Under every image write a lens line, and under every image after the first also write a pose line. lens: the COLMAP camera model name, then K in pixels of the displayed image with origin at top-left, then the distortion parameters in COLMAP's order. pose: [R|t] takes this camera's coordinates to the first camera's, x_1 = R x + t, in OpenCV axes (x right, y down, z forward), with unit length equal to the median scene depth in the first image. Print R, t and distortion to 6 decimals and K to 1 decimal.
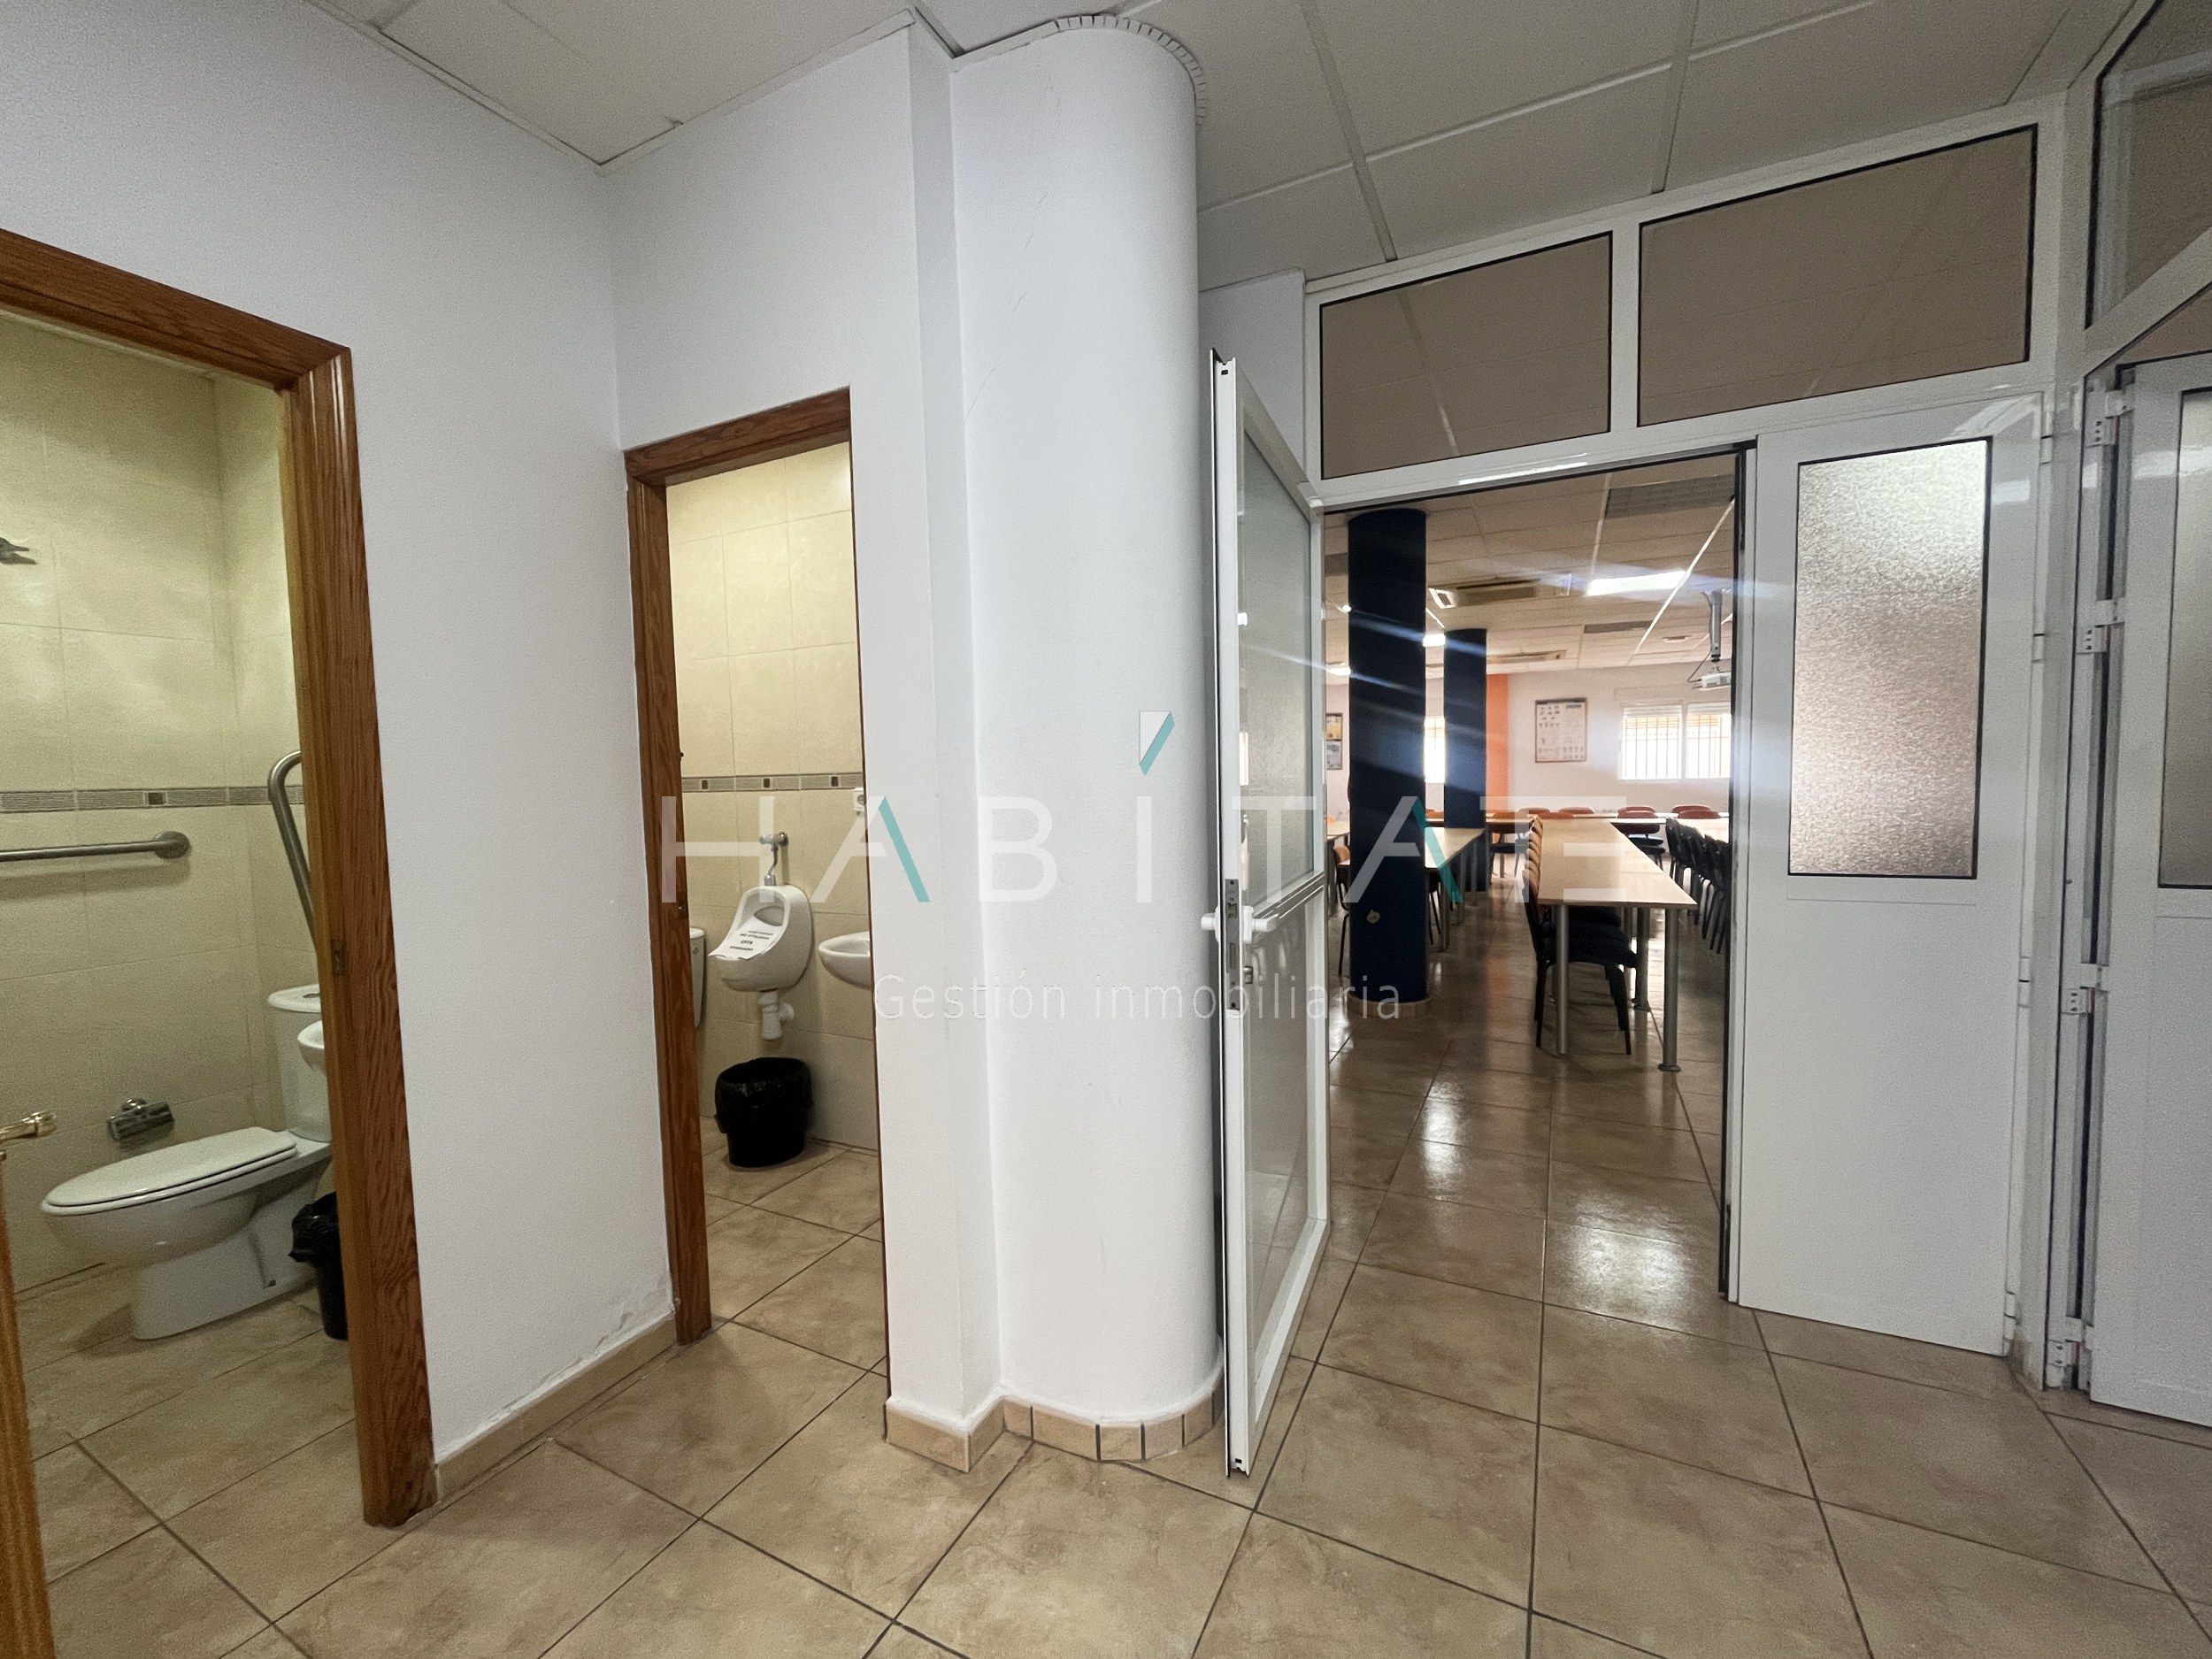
lens RADIAL K [[898.2, 0, 1100.7], [0, 898.2, 826.7], [0, 0, 1]] dist [-0.001997, -0.000567]
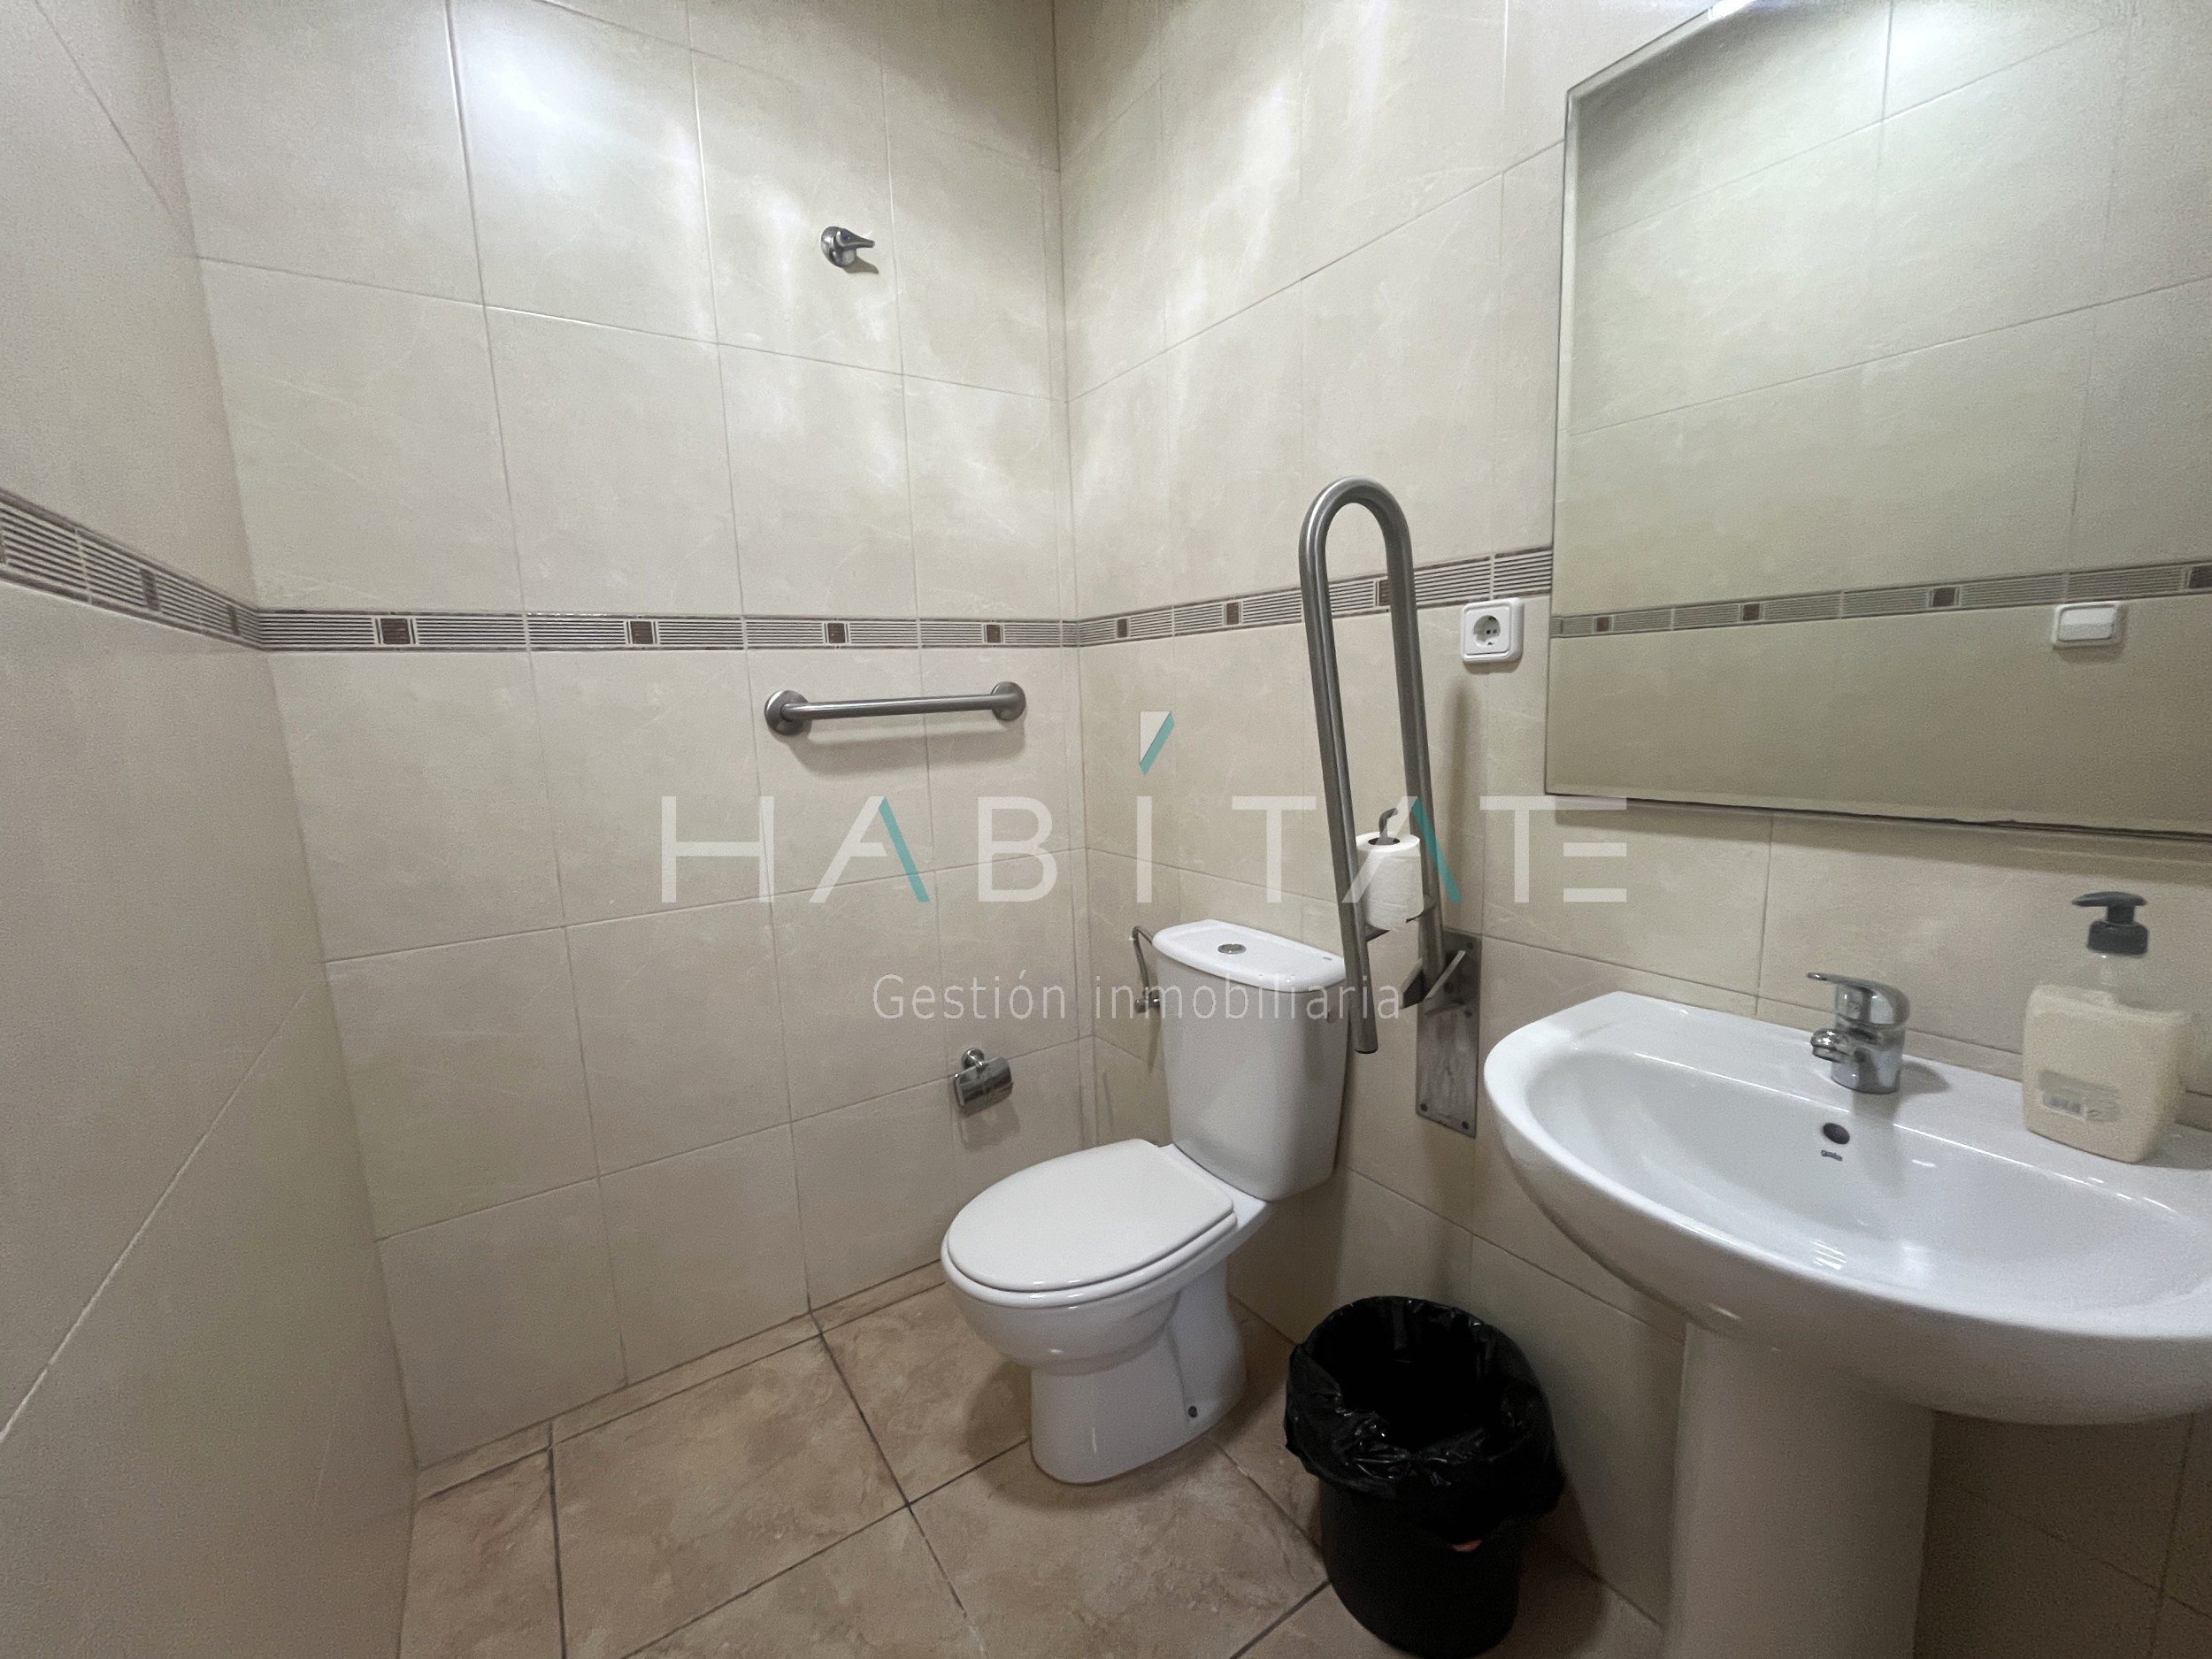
lens RADIAL K [[901.9, 0, 1106.0], [0, 901.9, 829.5], [0, 0, 1]] dist [0.000082, -0.000086]
pose [[0.872929, 0.062392, -0.483841, -0.774611], [-0.012601, 0.994341, 0.105488, 0.055542], [0.487684, -0.085987, 0.868775, 0.517244]]
